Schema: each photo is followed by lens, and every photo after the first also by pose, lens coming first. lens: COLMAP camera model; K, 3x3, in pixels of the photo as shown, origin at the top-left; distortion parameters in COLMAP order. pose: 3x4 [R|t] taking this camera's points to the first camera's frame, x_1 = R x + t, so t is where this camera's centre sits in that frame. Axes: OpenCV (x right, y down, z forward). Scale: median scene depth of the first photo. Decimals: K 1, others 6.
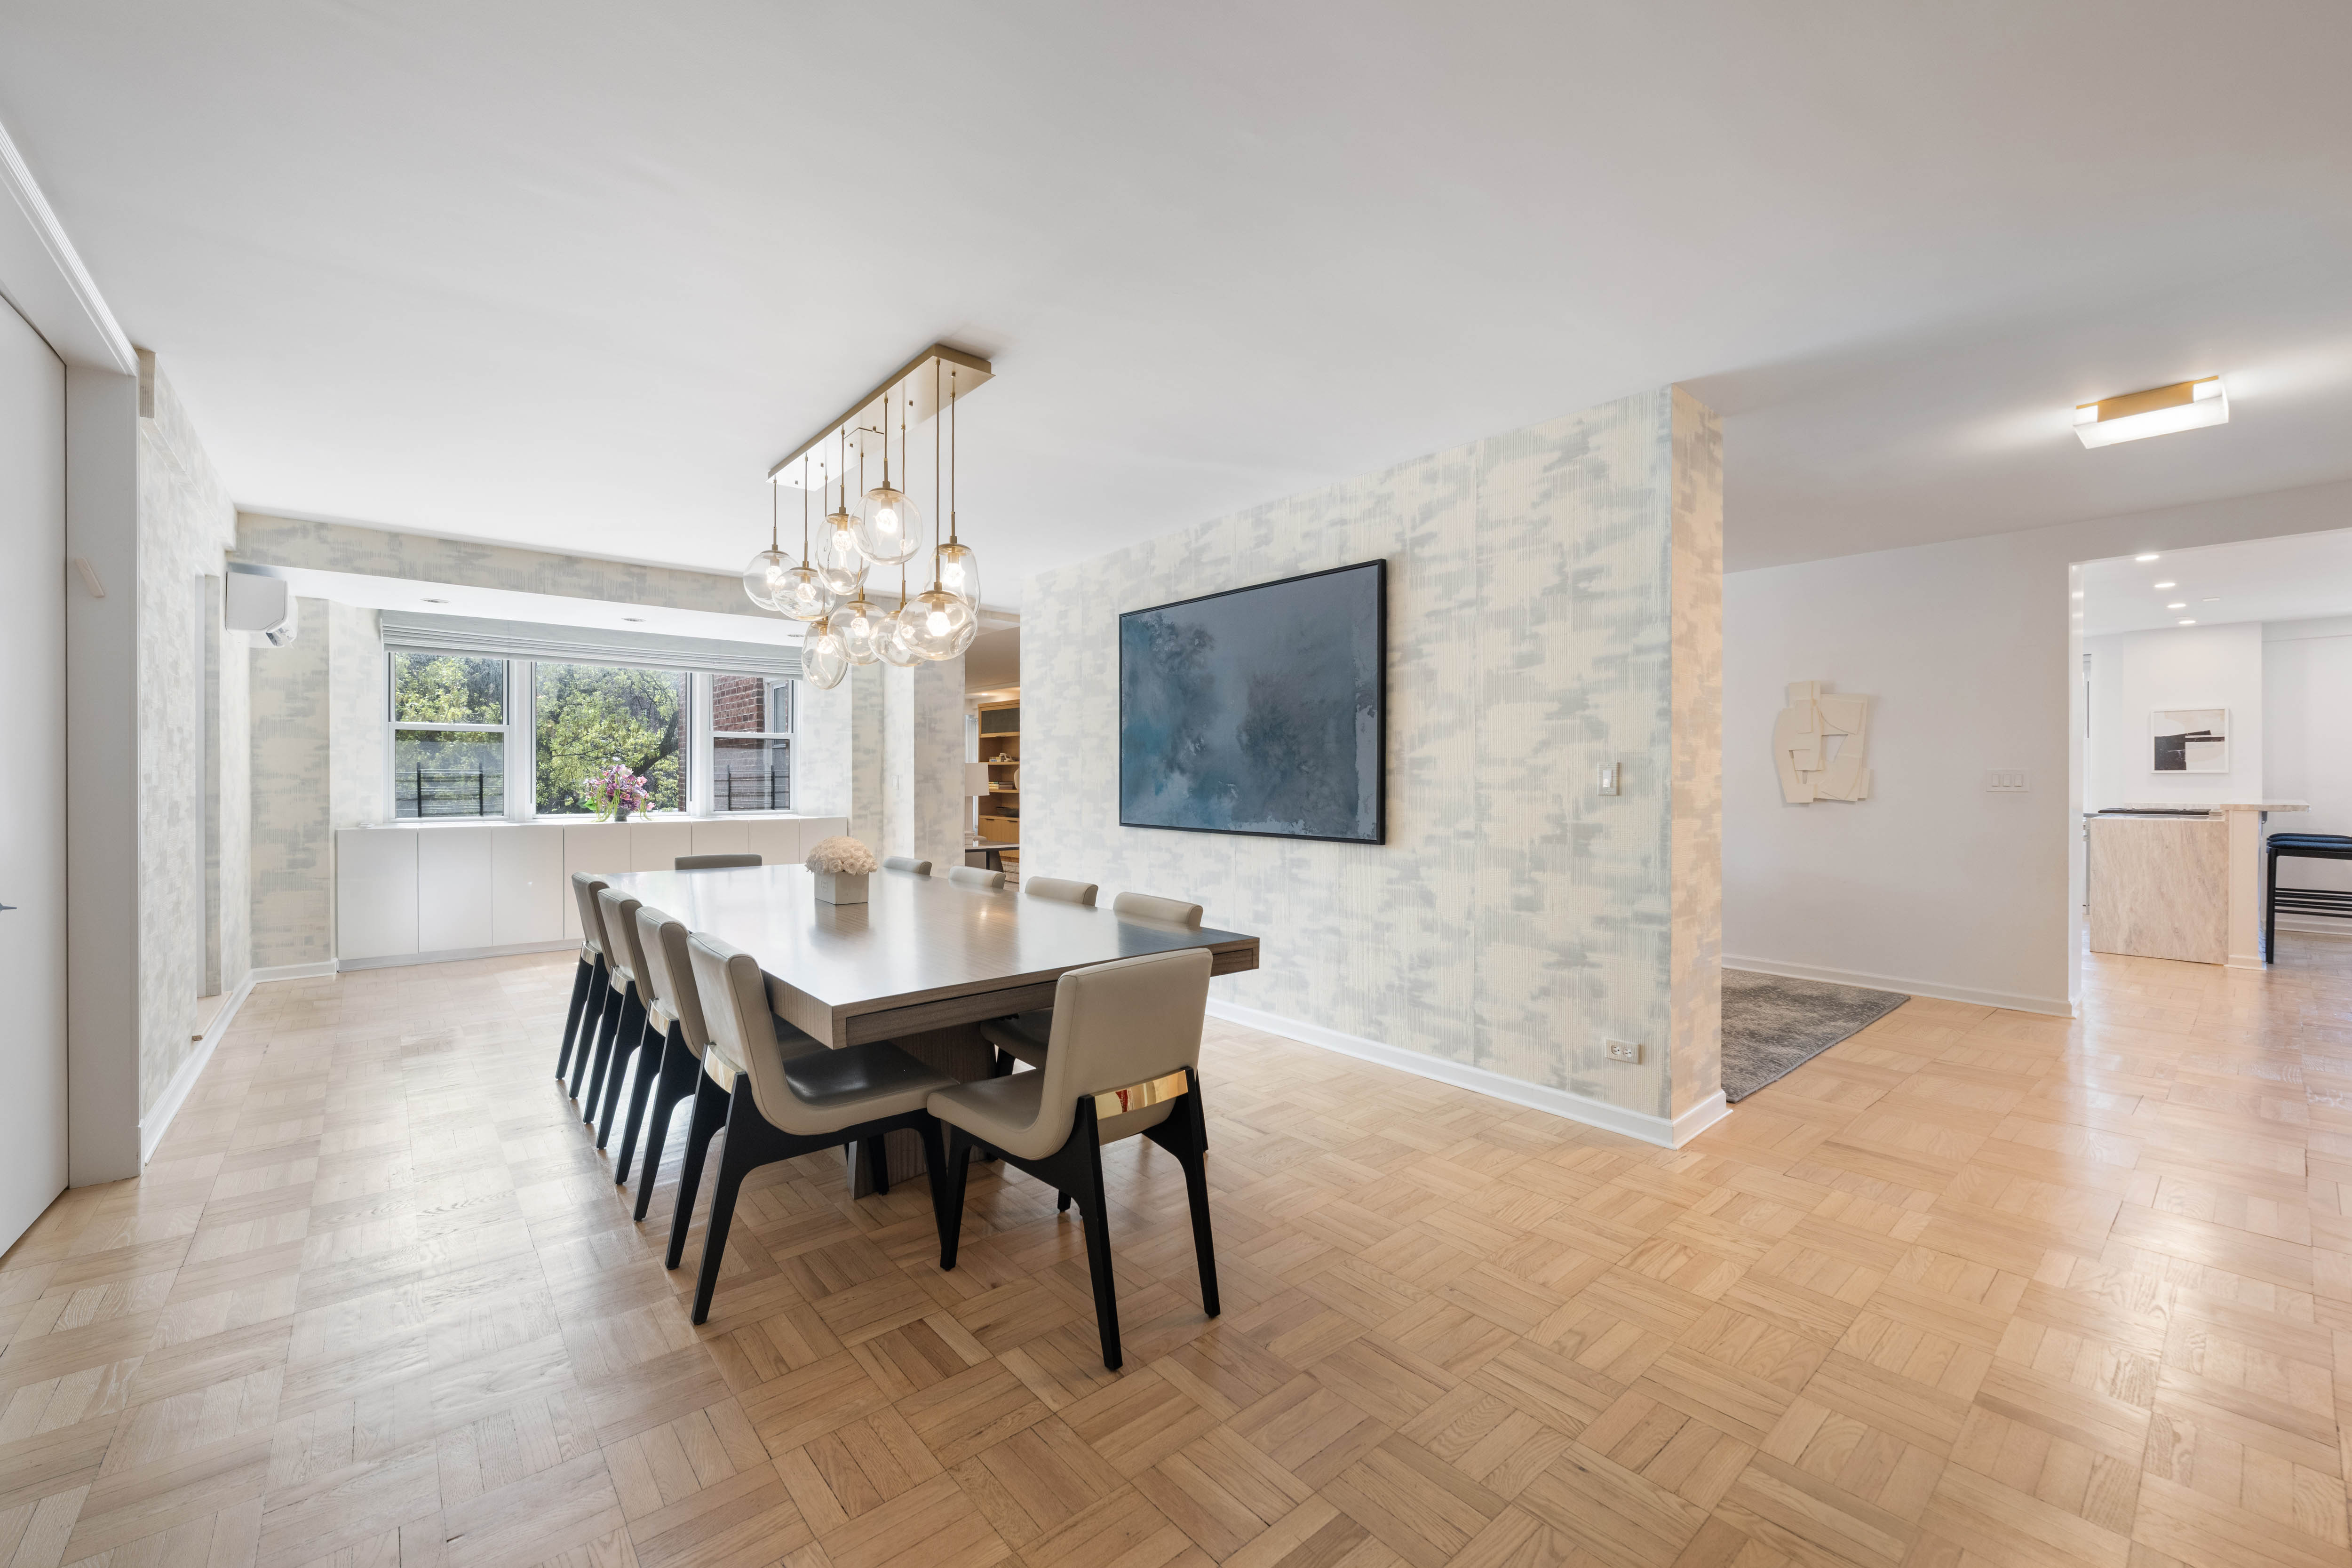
lens RADIAL K [[932.3, 0, 1175.3], [0, 932.3, 781.3], [0, 0, 1]] dist [-0.001072, -0.000200]
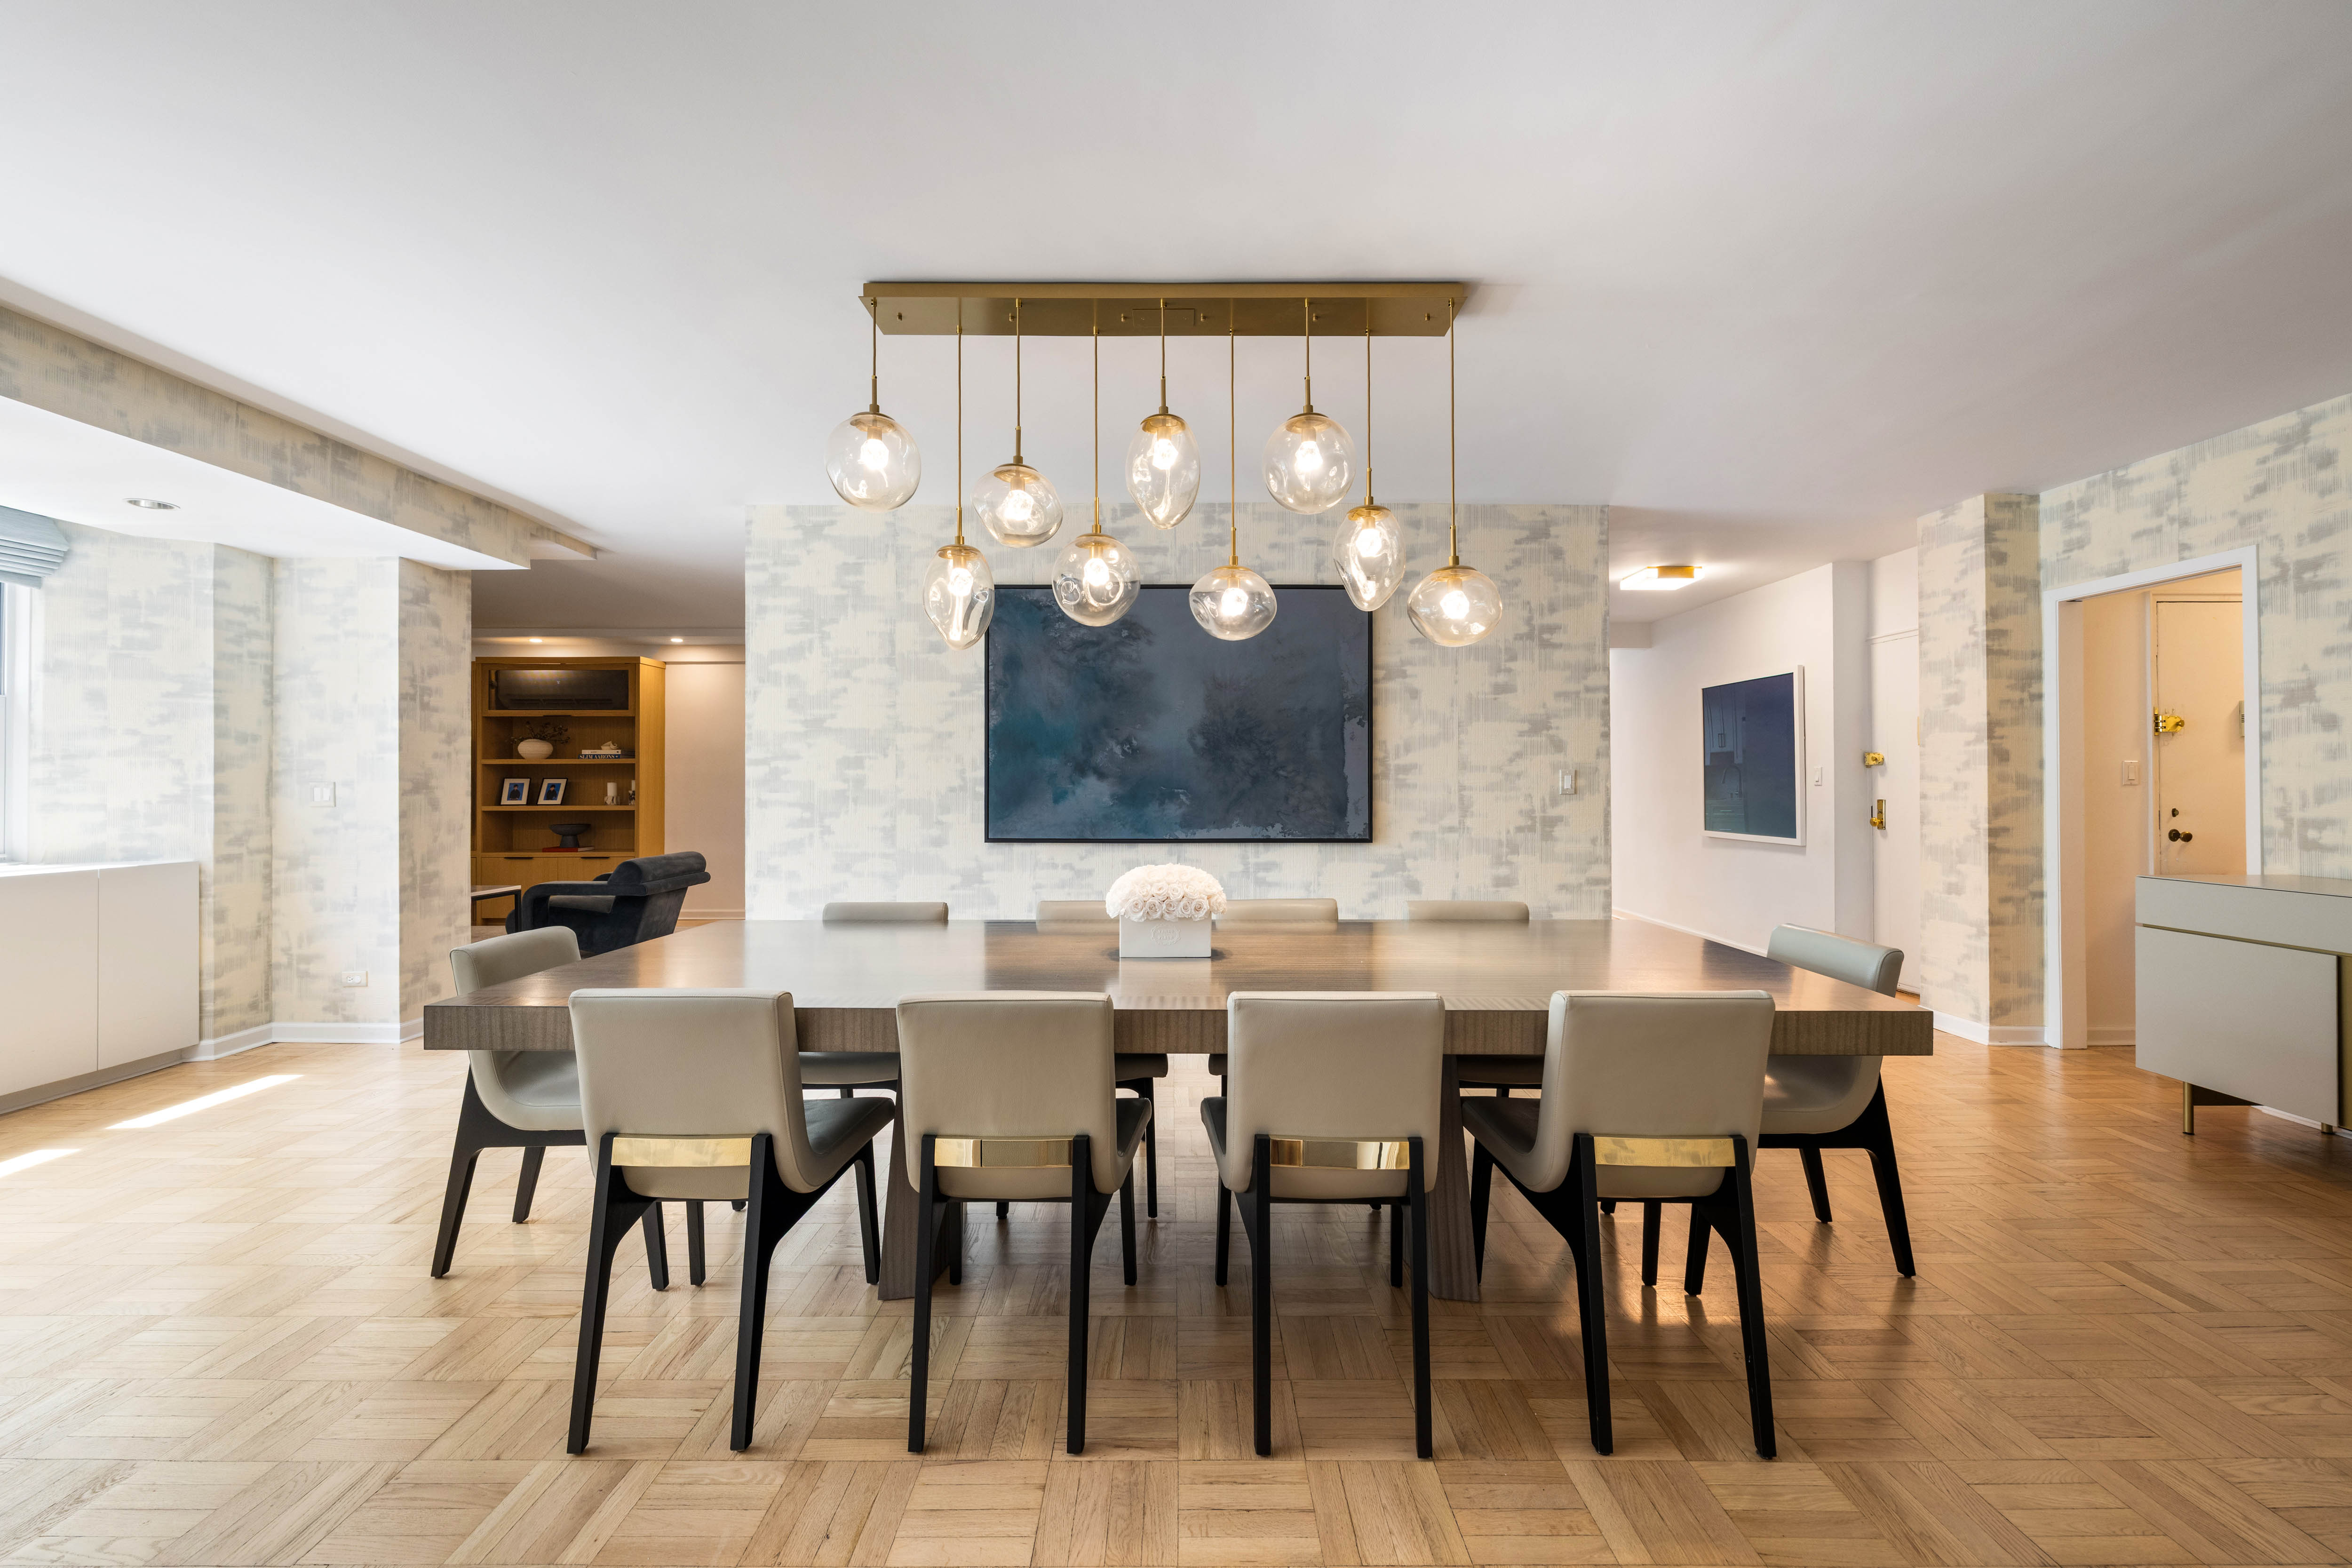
lens RADIAL K [[932.3, 0, 1177.6], [0, 932.3, 776.3], [0, 0, 1]] dist [-0.001072, -0.000200]
pose [[0.647077, 0.001026, 0.762424, -0.755478], [0.007166, 0.999947, -0.007428, -0.003830], [-0.762391, 0.010271, 0.647035, 0.447551]]
